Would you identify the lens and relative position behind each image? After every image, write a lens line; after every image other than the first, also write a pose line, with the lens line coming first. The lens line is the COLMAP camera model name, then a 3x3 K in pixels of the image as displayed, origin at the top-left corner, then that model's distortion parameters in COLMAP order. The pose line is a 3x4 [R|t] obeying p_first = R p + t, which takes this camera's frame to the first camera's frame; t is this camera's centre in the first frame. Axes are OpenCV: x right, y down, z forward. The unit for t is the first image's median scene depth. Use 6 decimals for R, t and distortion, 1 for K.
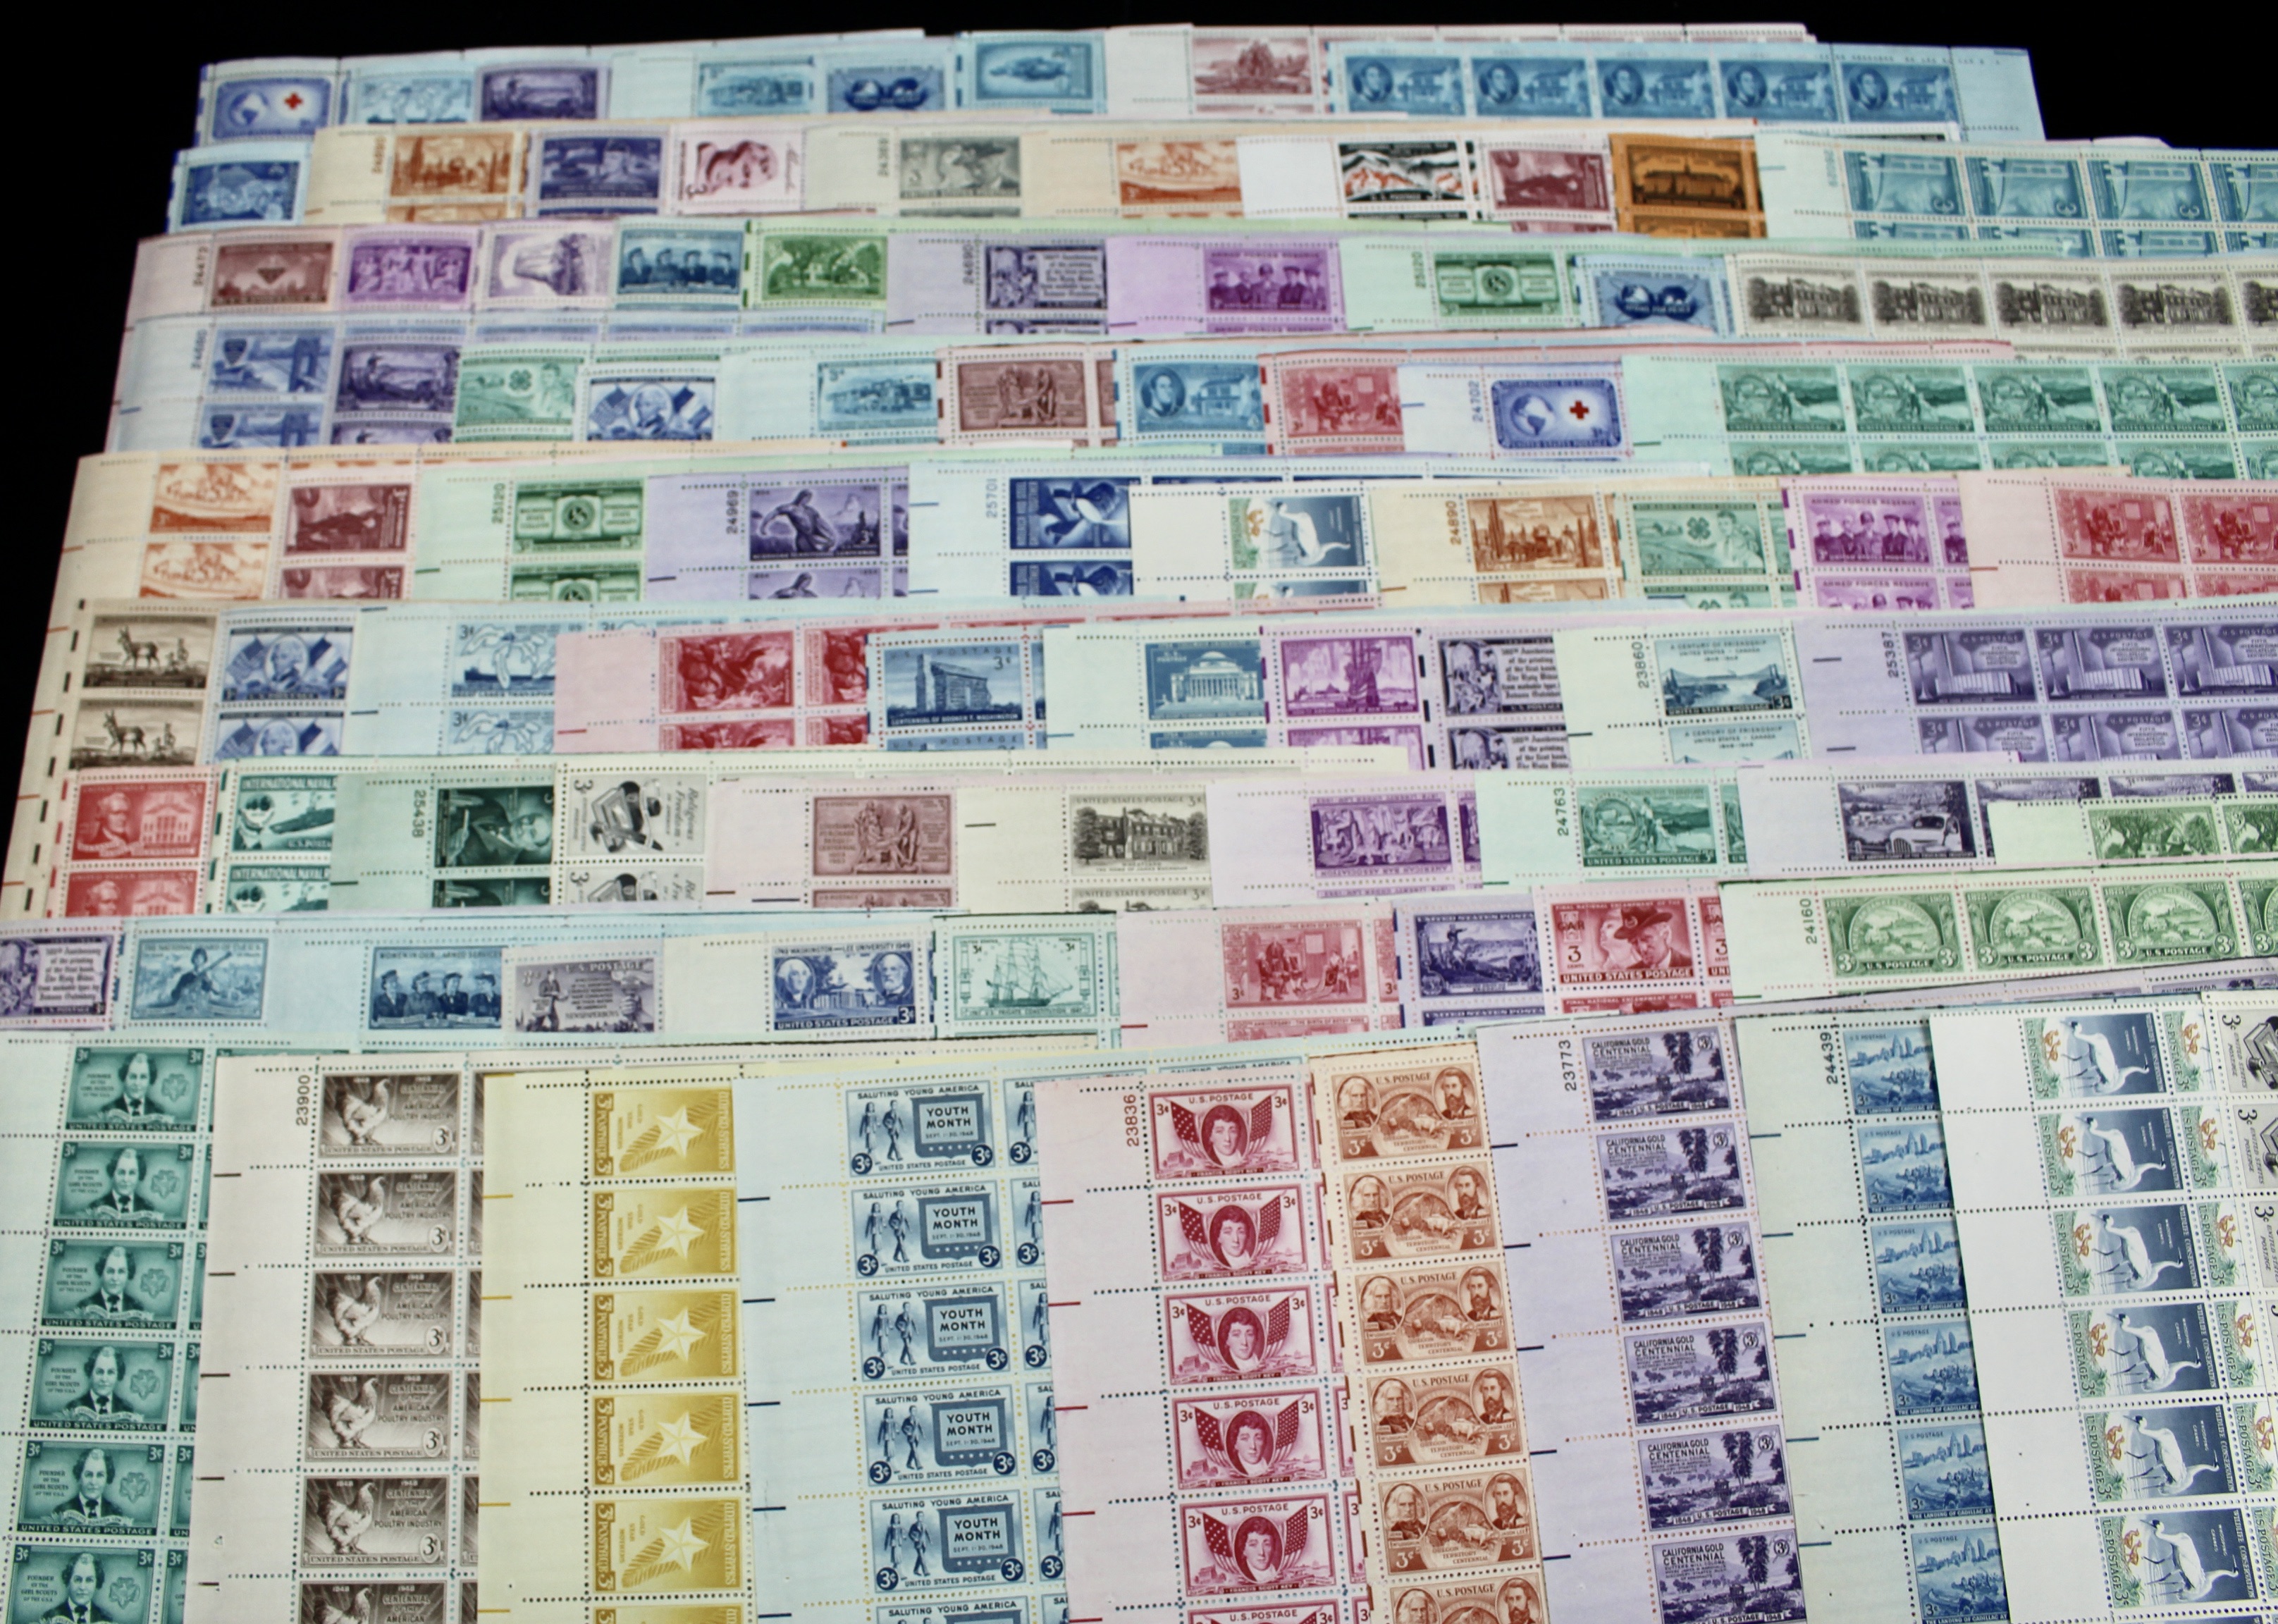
lens RADIAL K [[1972.3, 0, 1040.5], [0, 1972.3, 820.3], [0, 0, 1]] dist [-0.160381, 0.116981]
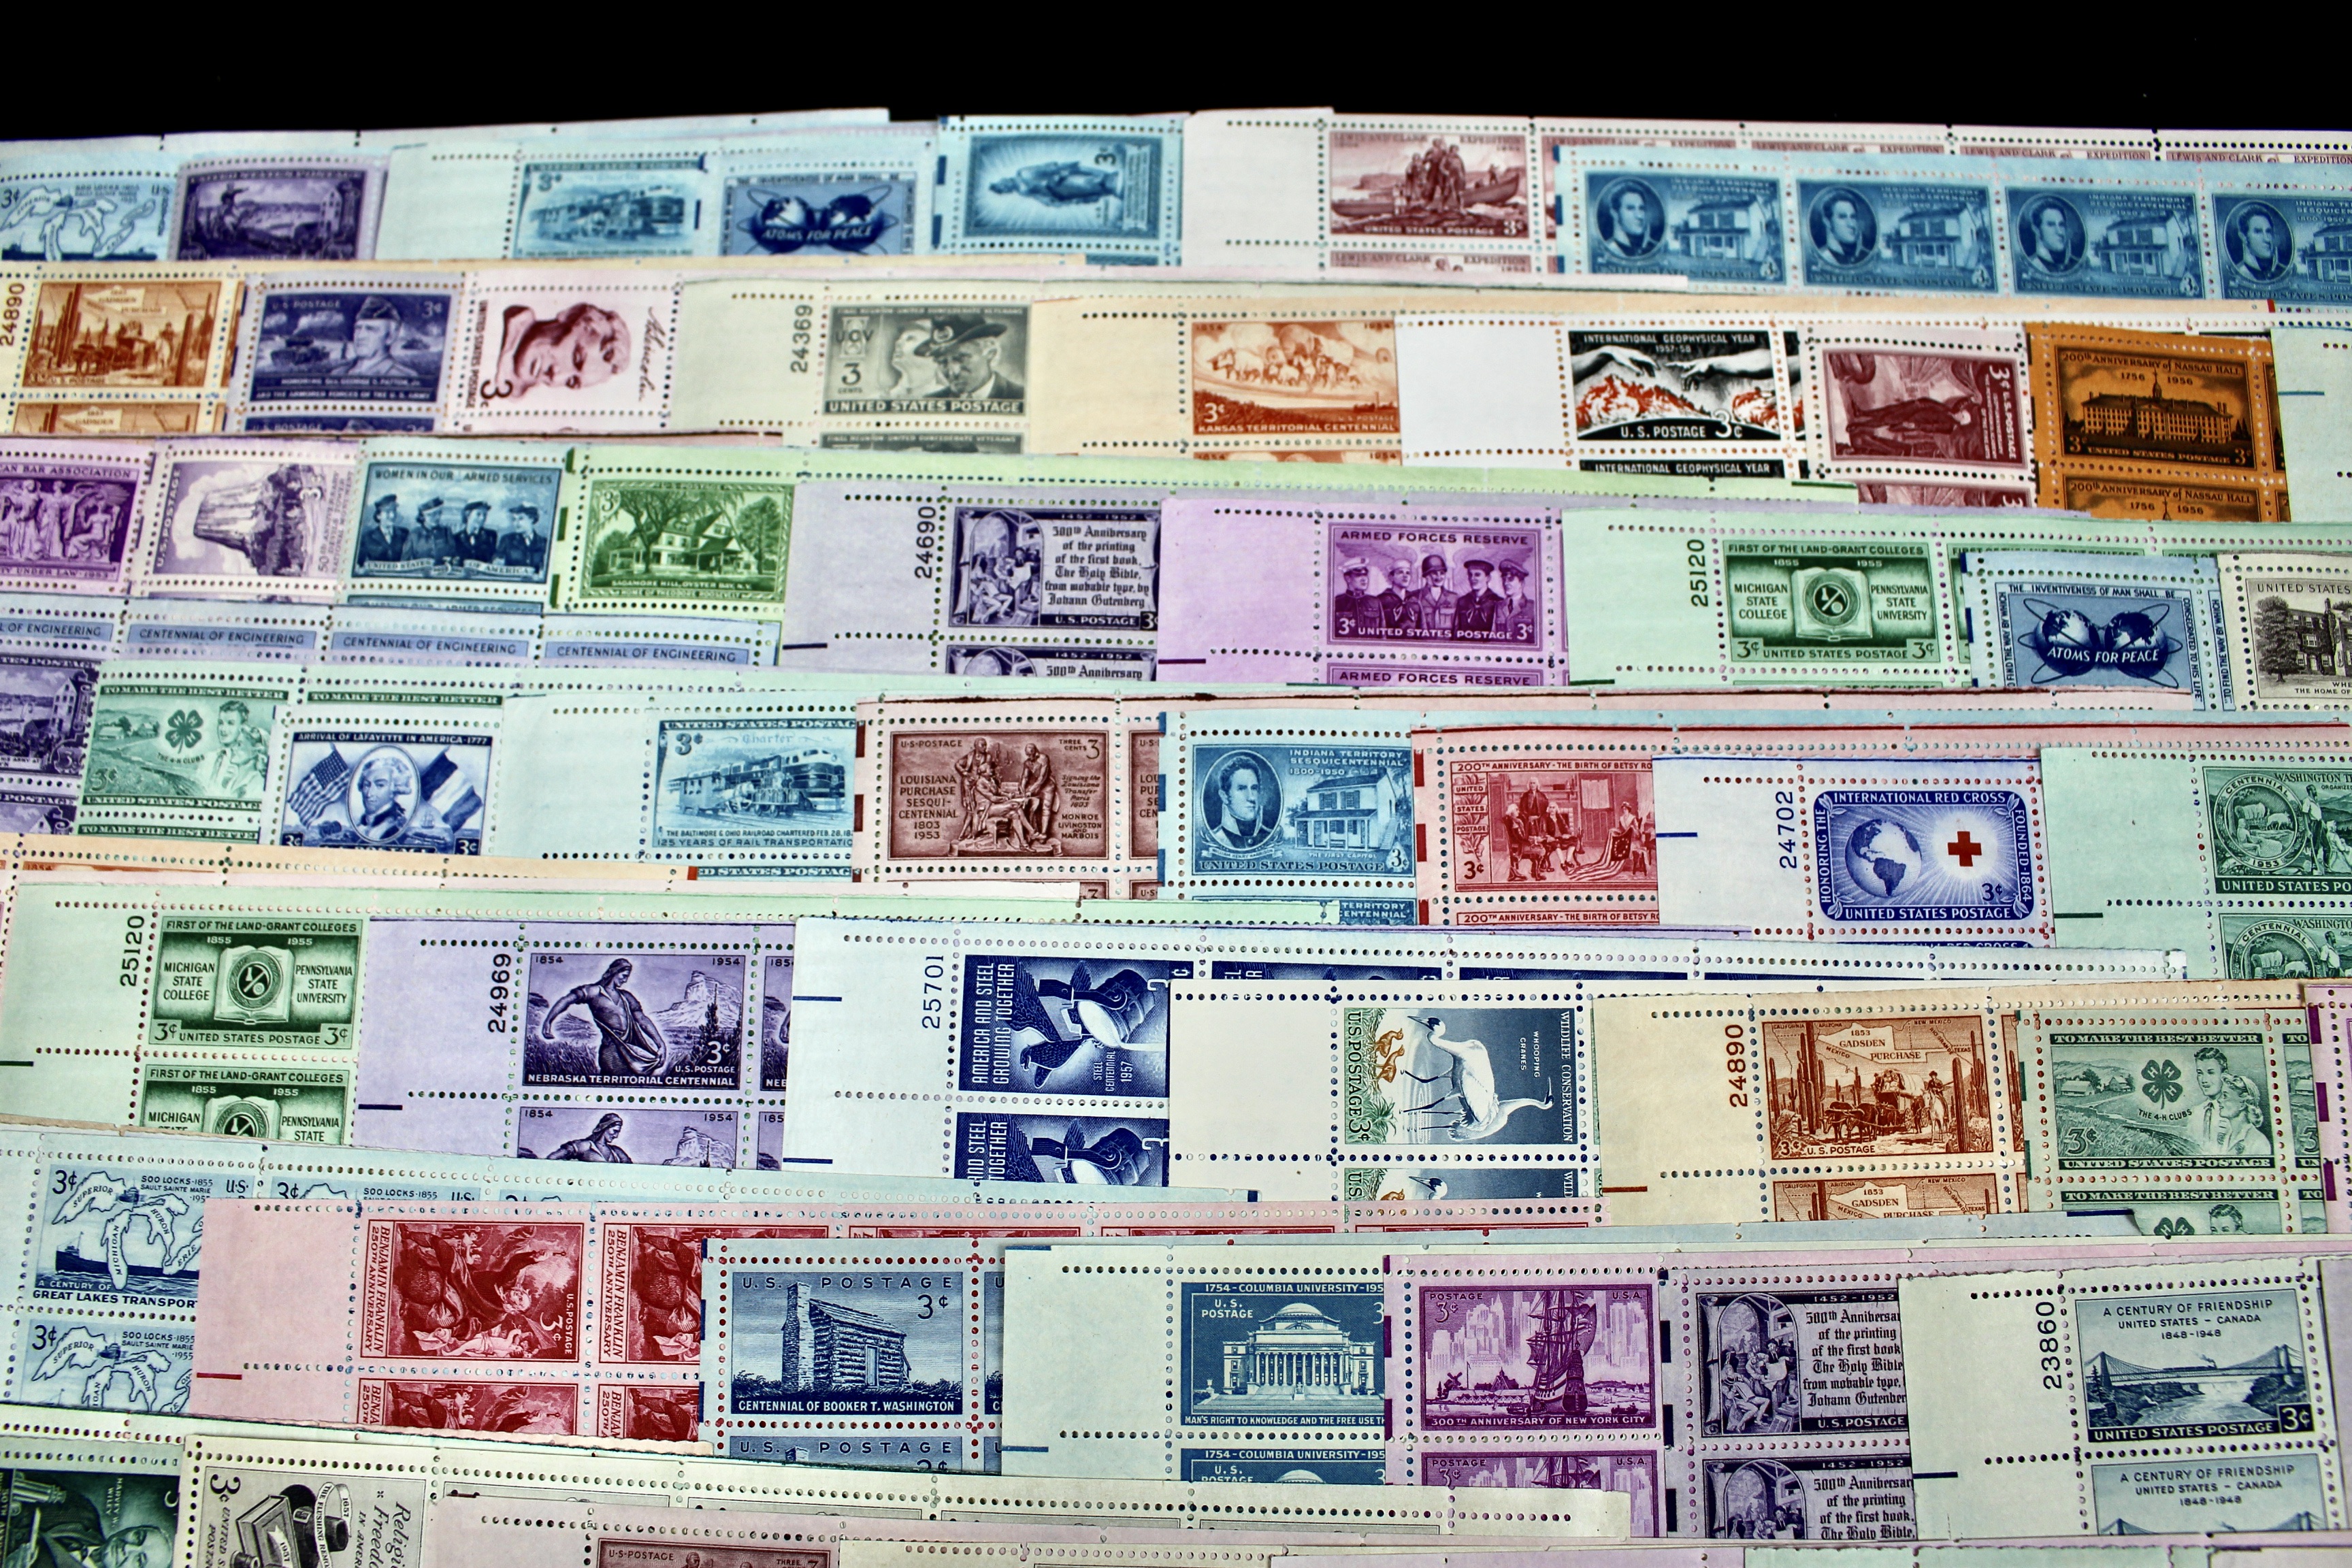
lens RADIAL K [[1903.8, 0, 1168.3], [0, 1903.8, 799.4], [0, 0, 1]] dist [-0.161545, 0.116759]
pose [[0.998678, 0.035149, -0.037509, 0.064932], [-0.033038, 0.997912, 0.055498, -0.260487], [0.039382, -0.054185, 0.997754, 0.461817]]
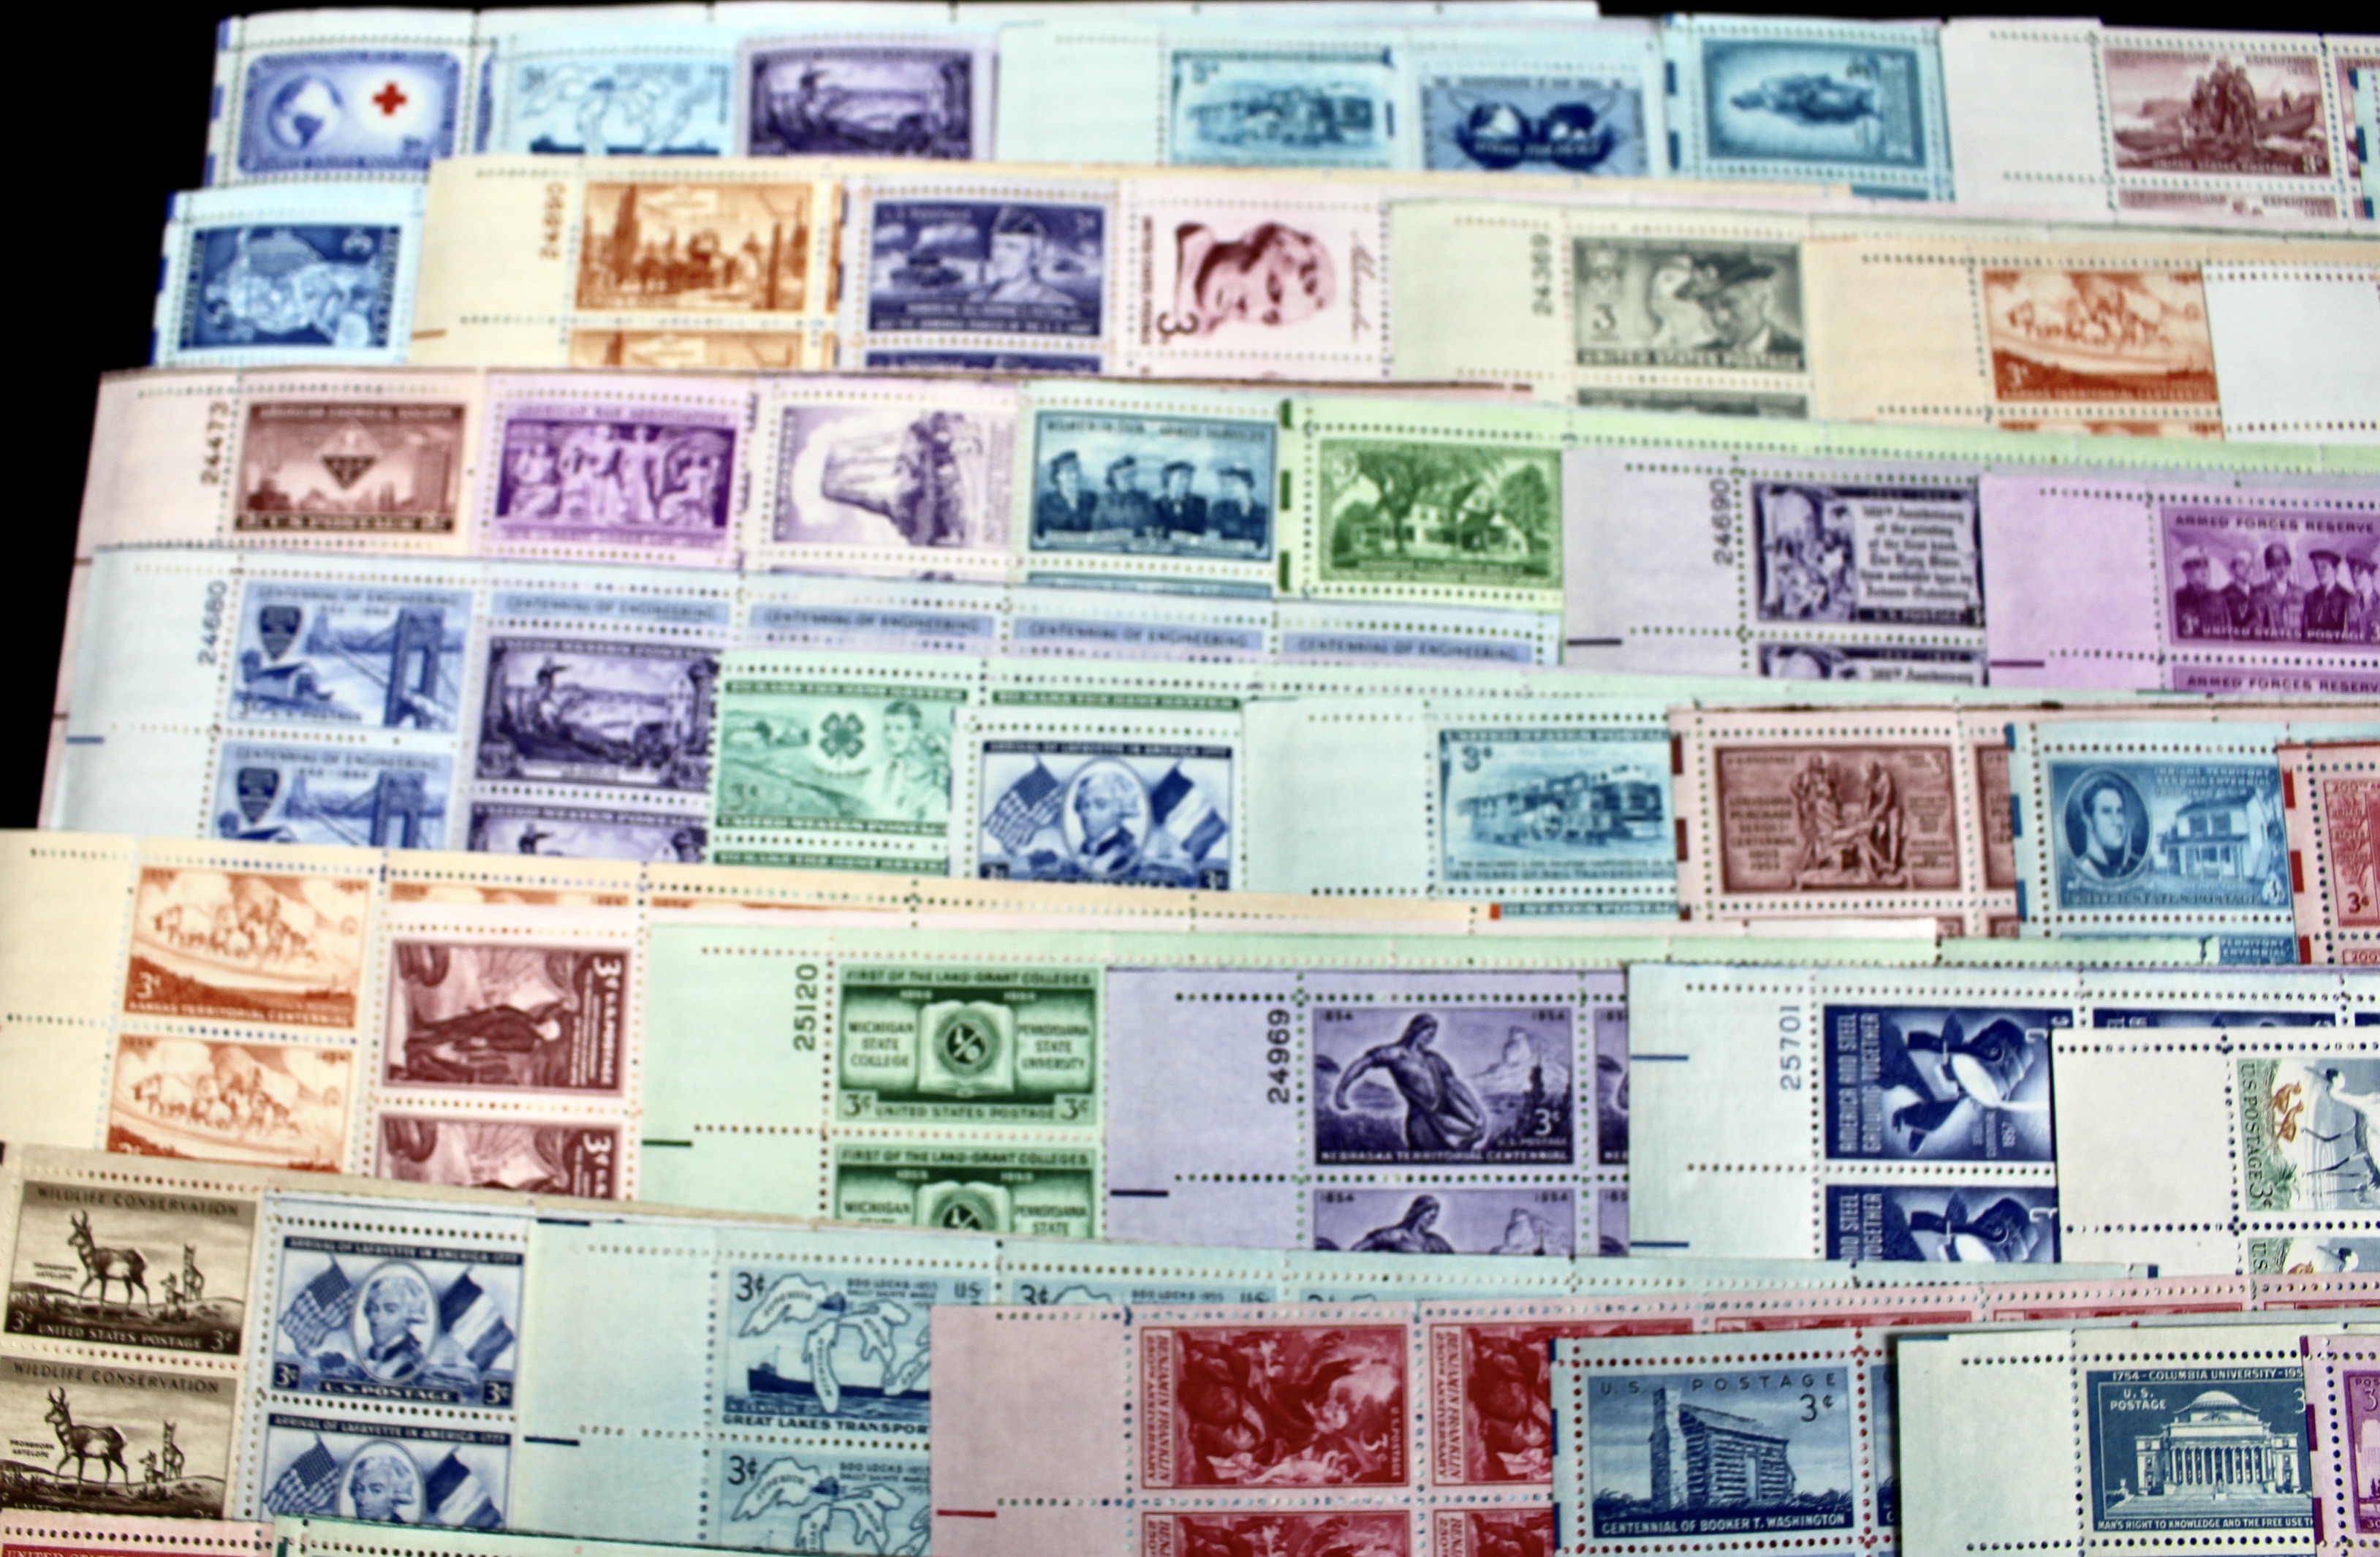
lens RADIAL K [[2019.7, 0, 1116.0], [0, 2019.7, 730.8], [0, 0, 1]] dist [-0.161335, 0.114994]
pose [[0.999022, 0.037311, -0.023739, -0.195121], [-0.034846, 0.994682, 0.096922, -0.296811], [0.027229, -0.096000, 0.995009, 0.507422]]
